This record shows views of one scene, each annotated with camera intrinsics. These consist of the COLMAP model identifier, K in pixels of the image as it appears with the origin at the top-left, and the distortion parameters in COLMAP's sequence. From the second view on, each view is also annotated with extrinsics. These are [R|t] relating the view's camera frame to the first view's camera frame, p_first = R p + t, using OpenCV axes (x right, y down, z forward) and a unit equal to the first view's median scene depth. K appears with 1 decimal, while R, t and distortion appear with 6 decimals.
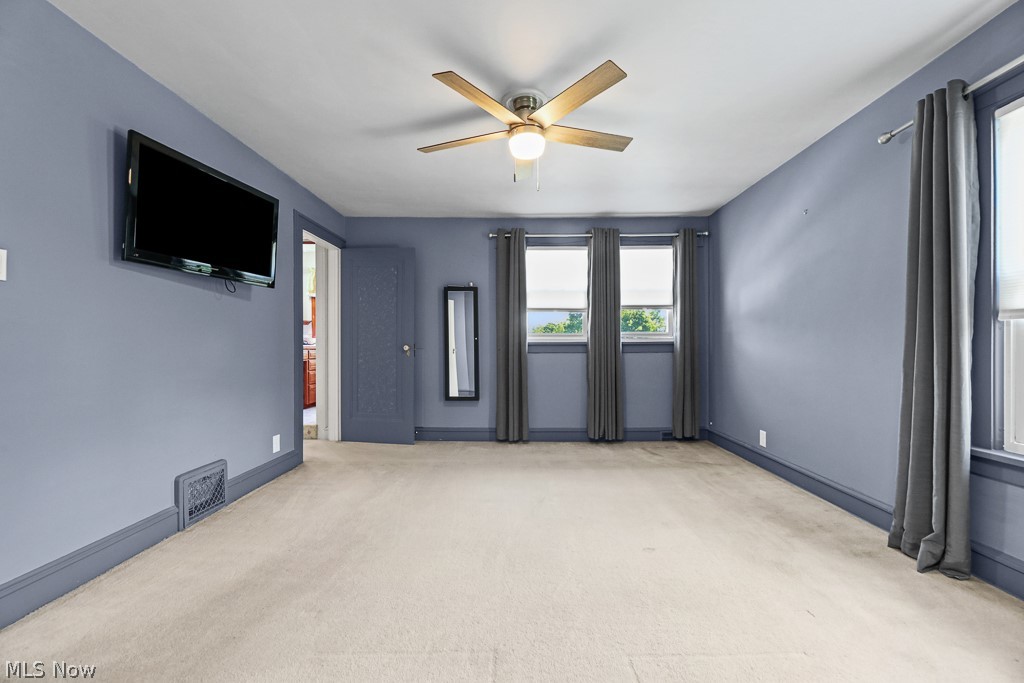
lens RADIAL K [[424.8, 0, 533.0], [0, 424.8, 345.2], [0, 0, 1]] dist [-0.001282, -0.000193]
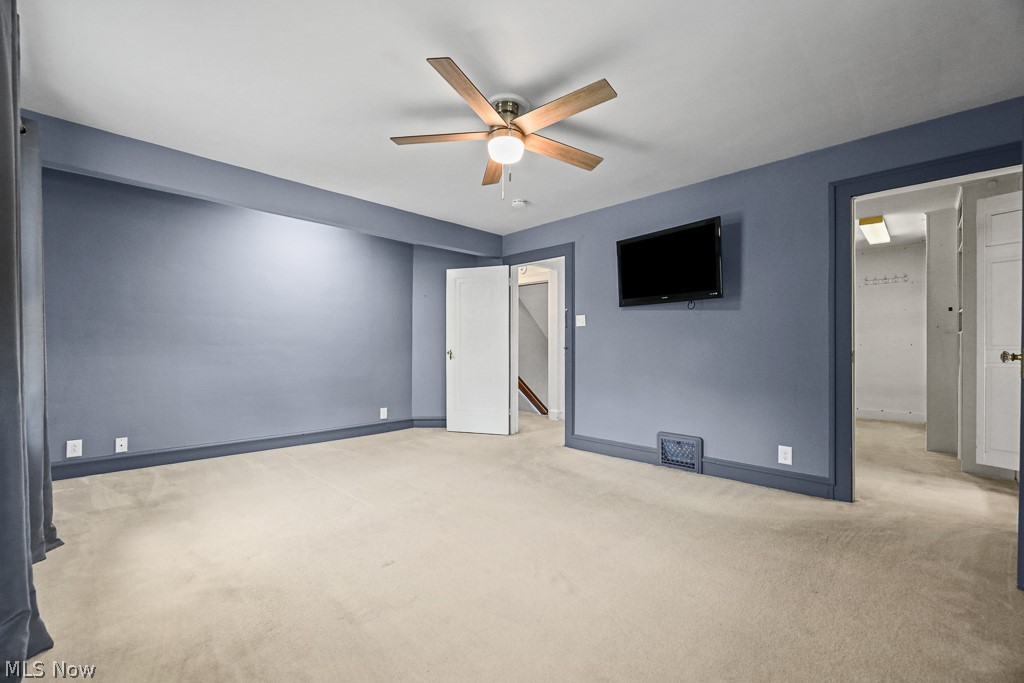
lens RADIAL K [[427.5, 0, 514.8], [0, 427.5, 343.6], [0, 0, 1]] dist [-0.001510, -0.000093]
pose [[-0.691893, 0.002102, -0.721997, 0.347134], [0.004667, 0.999988, -0.001562, -0.011245], [0.721985, -0.004450, -0.691895, 0.857958]]
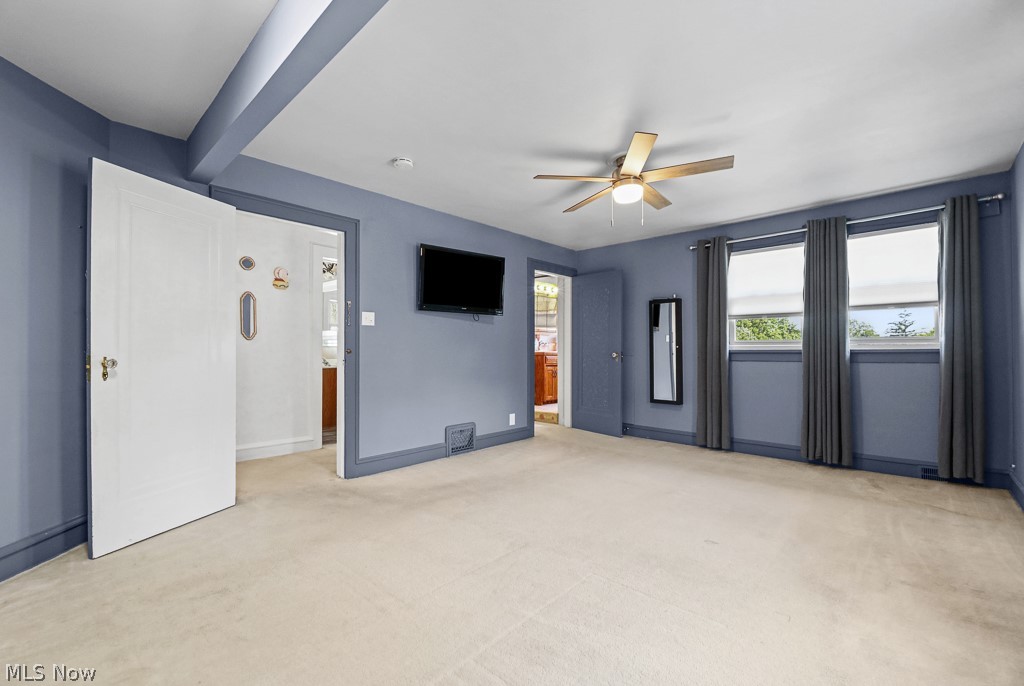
lens RADIAL K [[427.5, 0, 514.8], [0, 427.5, 345.1], [0, 0, 1]] dist [-0.001510, -0.000093]
pose [[0.741165, -0.008871, -0.671264, 0.290194], [-0.001212, 0.999893, -0.014552, -0.003603], [0.671322, 0.011599, 0.741075, -0.071173]]
